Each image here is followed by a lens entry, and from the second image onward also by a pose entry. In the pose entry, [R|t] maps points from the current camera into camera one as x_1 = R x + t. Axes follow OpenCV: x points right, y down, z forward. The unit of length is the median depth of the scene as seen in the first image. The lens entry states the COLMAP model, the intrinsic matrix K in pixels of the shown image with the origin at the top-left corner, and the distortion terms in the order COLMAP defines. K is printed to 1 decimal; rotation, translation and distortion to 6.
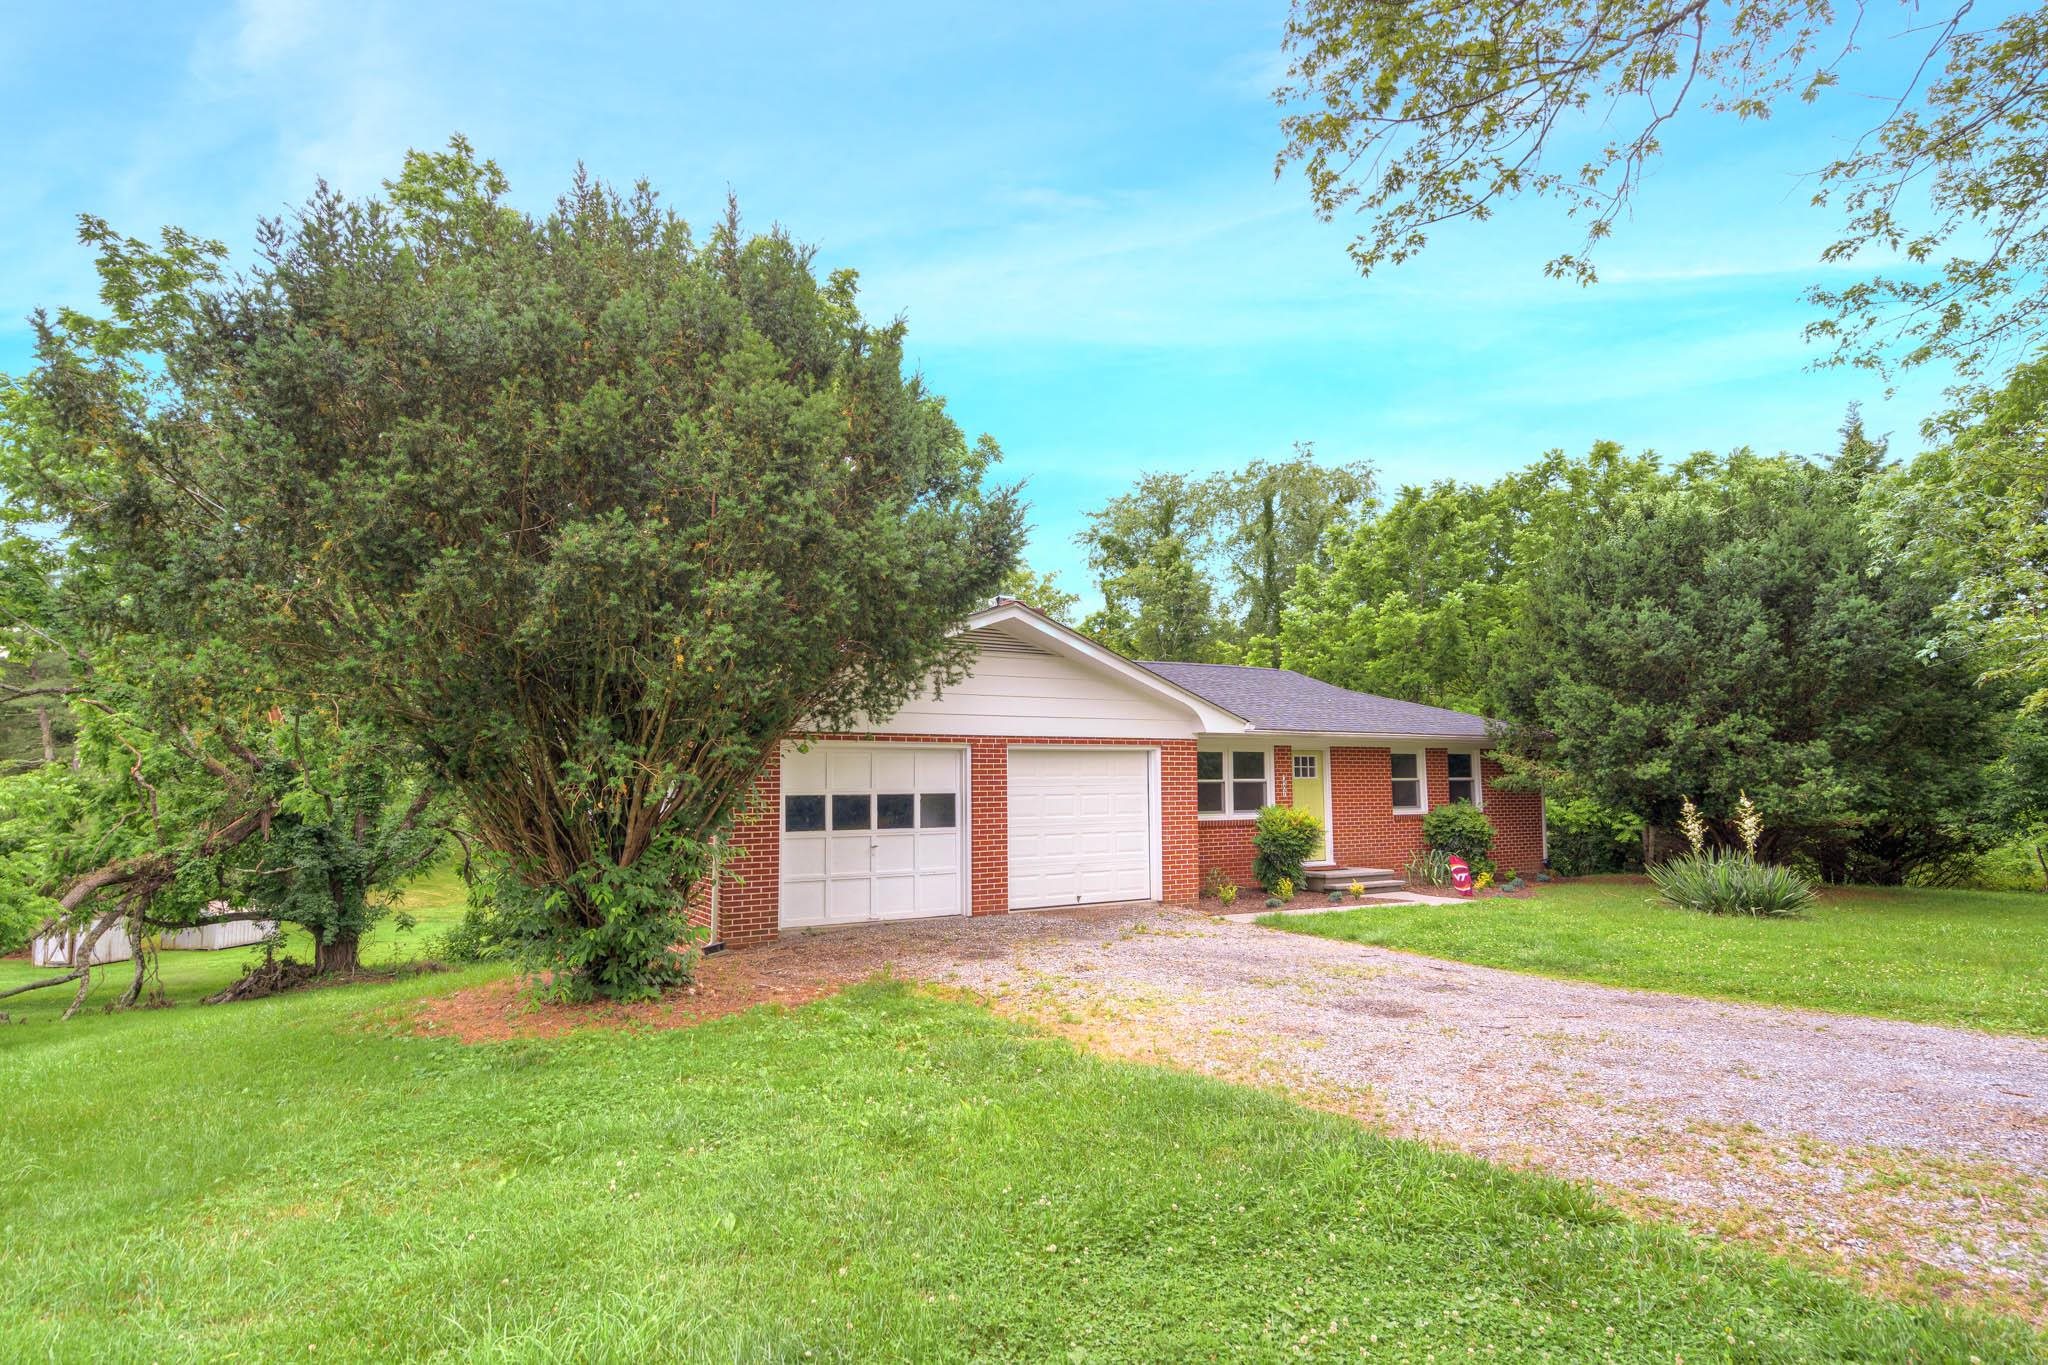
lens RADIAL K [[1036.9, 0, 1024.0], [0, 1036.9, 682.5], [0, 0, 1]] dist [0.000205, 0.000117]
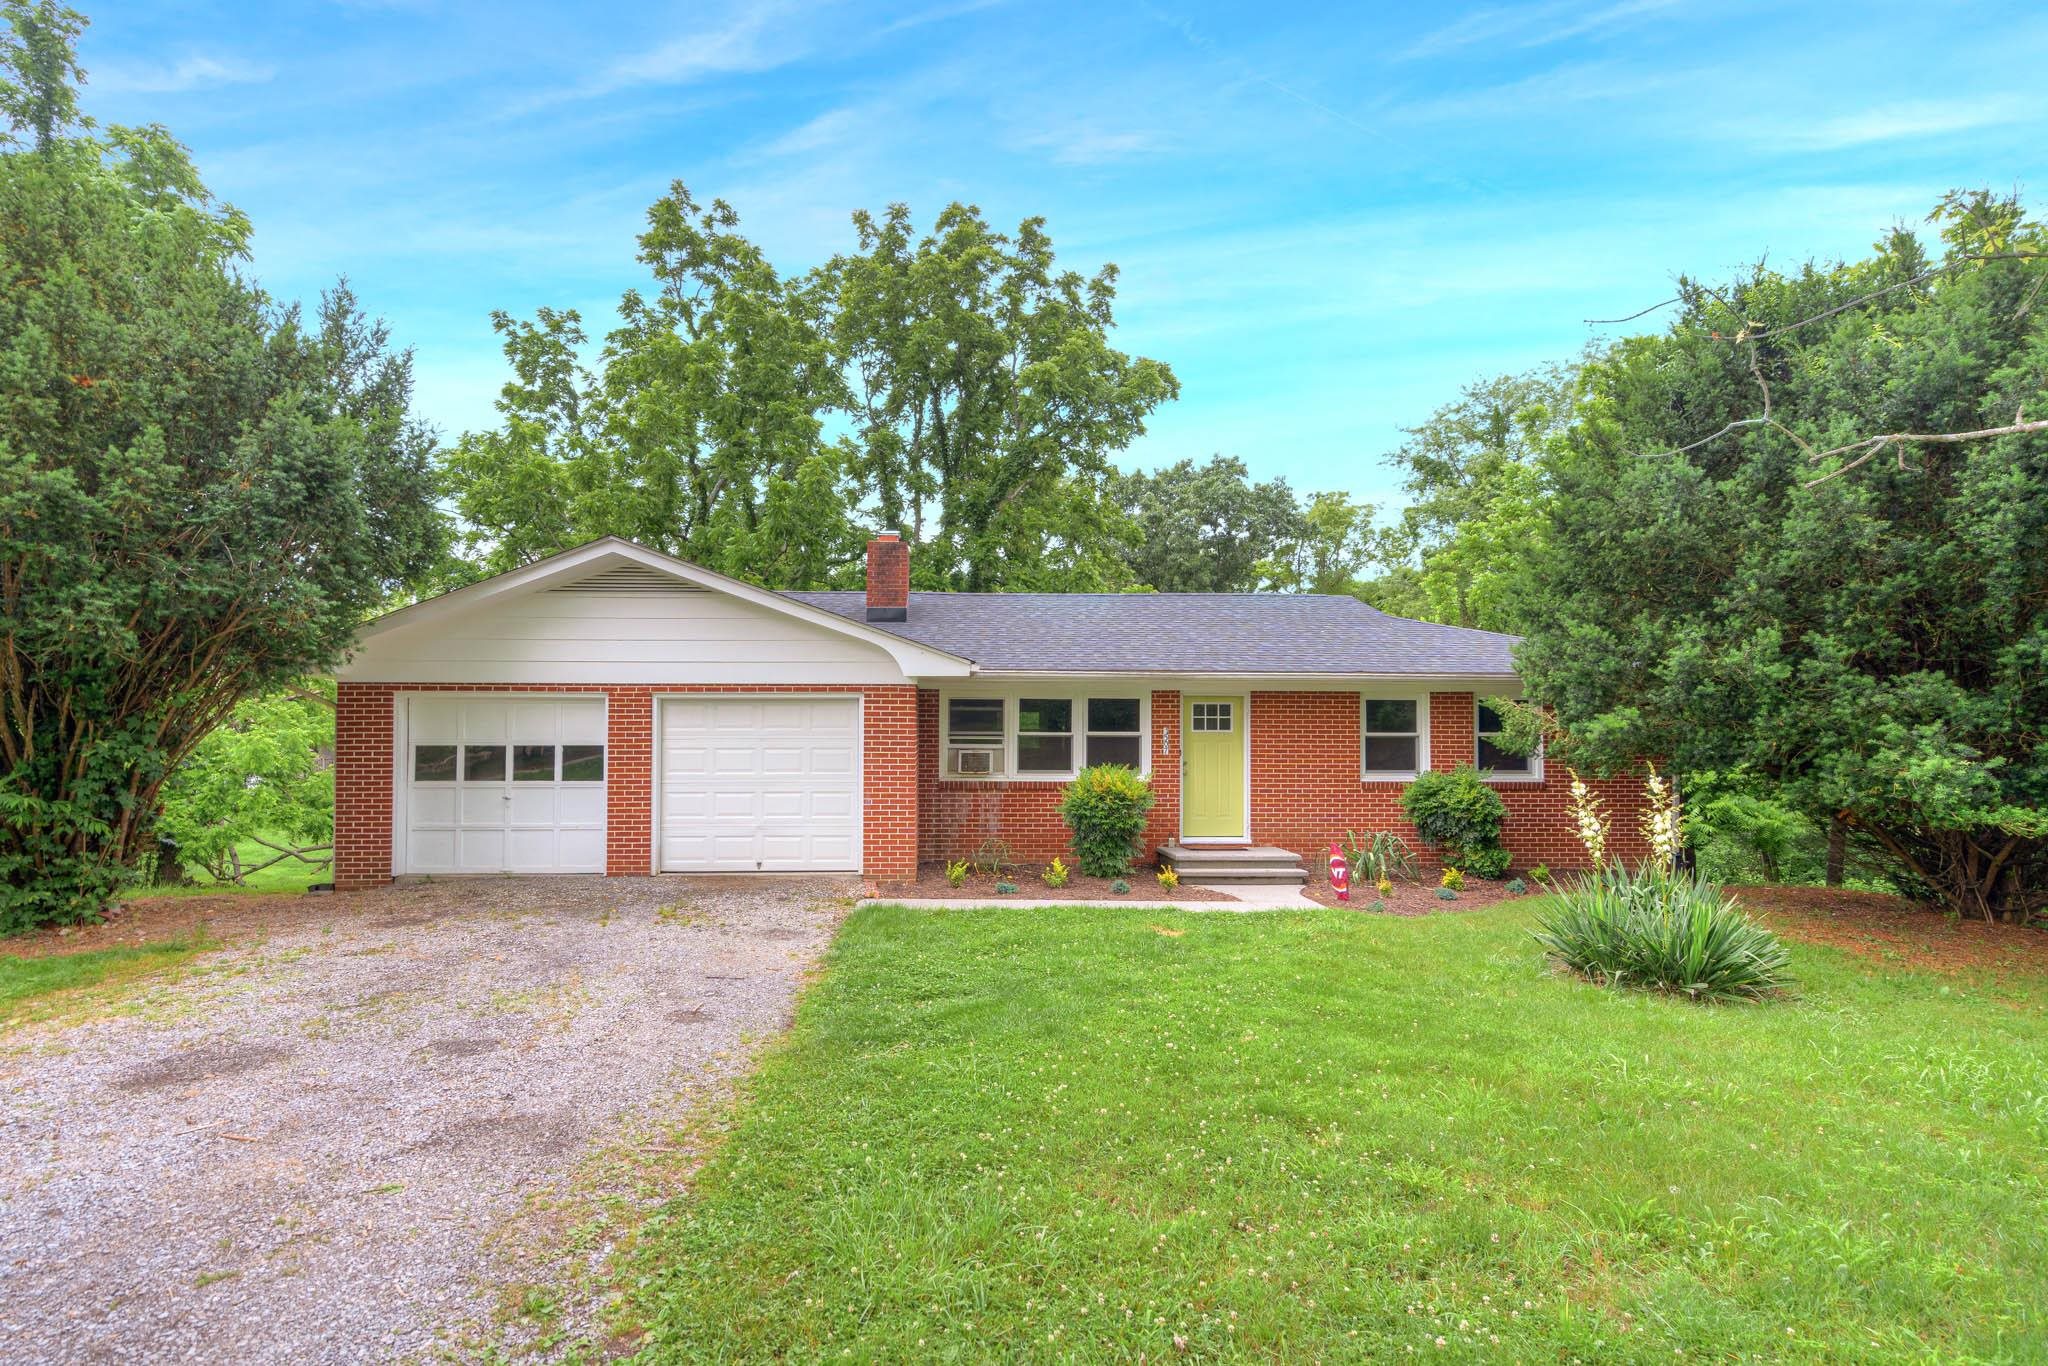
lens RADIAL K [[954.2, 0, 987.9], [0, 954.2, 711.8], [0, 0, 1]] dist [0.001116, 0.000182]
pose [[0.879414, -0.000316, -0.476057, 0.588693], [0.038164, 0.996828, 0.069837, 0.026147], [0.474525, -0.079584, 0.876637, 0.366607]]
